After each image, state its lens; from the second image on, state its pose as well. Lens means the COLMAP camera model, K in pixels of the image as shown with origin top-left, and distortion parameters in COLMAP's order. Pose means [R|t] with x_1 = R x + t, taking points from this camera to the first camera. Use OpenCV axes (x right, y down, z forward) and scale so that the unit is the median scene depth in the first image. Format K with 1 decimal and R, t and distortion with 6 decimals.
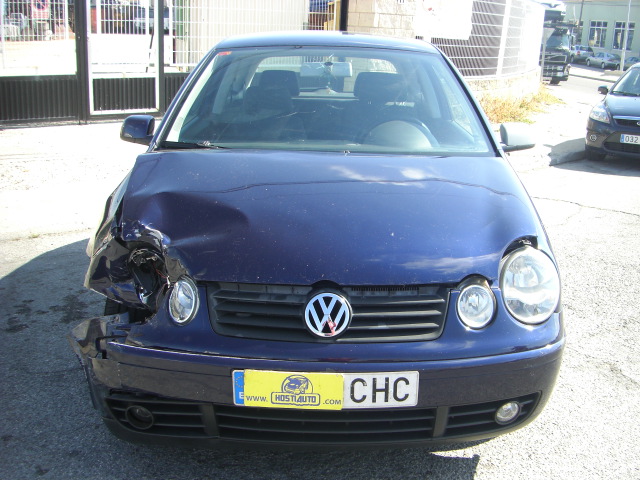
lens RADIAL K [[719.9, 0, 350.5], [0, 719.9, 263.5], [0, 0, 1]] dist [-0.211903, 0.163129]
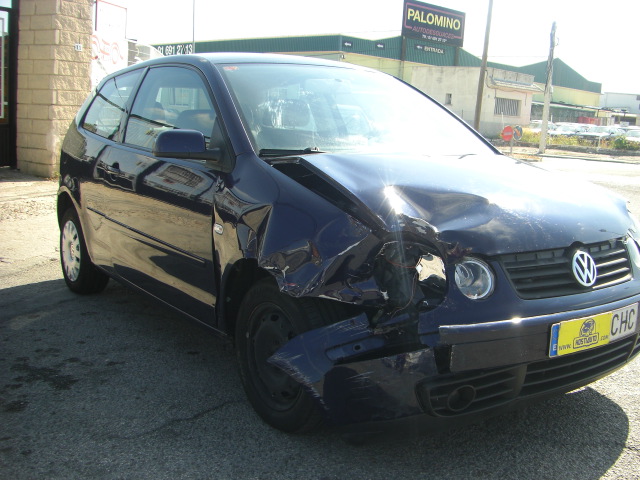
lens RADIAL K [[719.9, 0, 350.5], [0, 719.9, 263.5], [0, 0, 1]] dist [-0.211903, 0.163129]
pose [[0.816281, -0.113970, 0.566300, -1.032892], [0.158791, 0.986848, -0.030279, 0.035991], [-0.555401, 0.114640, 0.823643, 0.238368]]
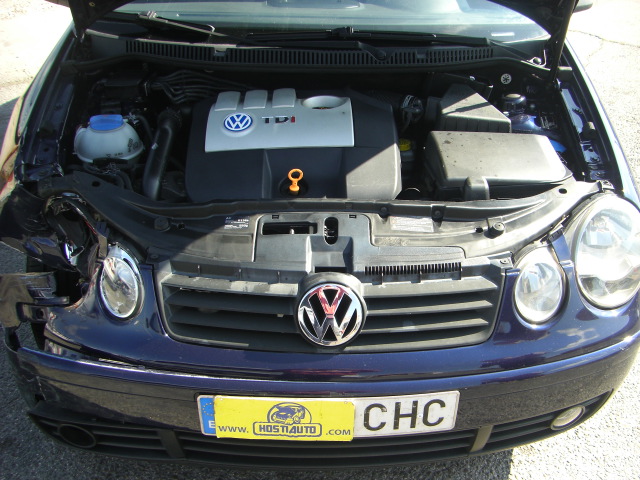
lens RADIAL K [[719.9, 0, 350.5], [0, 719.9, 263.5], [0, 0, 1]] dist [-0.211903, 0.163129]
pose [[0.999612, -0.006636, 0.027046, -0.031462], [-0.001108, 0.960942, 0.276746, -0.166866], [-0.027827, -0.276669, 0.960562, 0.353724]]
